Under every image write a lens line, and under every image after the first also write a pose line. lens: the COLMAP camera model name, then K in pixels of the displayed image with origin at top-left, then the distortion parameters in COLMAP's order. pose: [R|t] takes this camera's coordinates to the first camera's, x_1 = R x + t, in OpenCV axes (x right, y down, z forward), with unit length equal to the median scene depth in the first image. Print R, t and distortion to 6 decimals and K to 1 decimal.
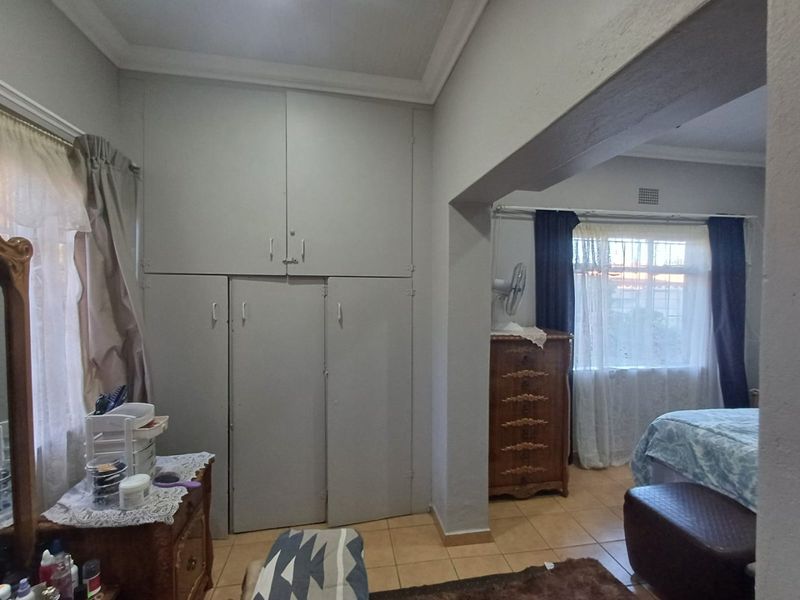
lens RADIAL K [[368.0, 0, 400.6], [0, 368.0, 296.7], [0, 0, 1]] dist [-0.003965, -0.000500]
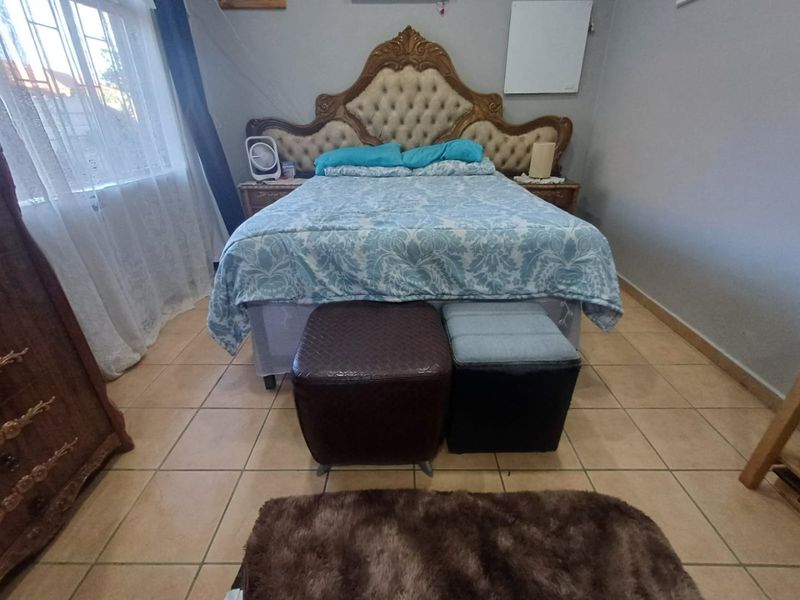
lens RADIAL K [[368.0, 0, 401.6], [0, 368.0, 296.2], [0, 0, 1]] dist [-0.003965, -0.000500]
pose [[0.165112, -0.441988, 0.881694, 0.192562], [0.030094, 0.895806, 0.443426, 0.171100], [-0.985816, -0.046682, 0.161209, 0.707716]]
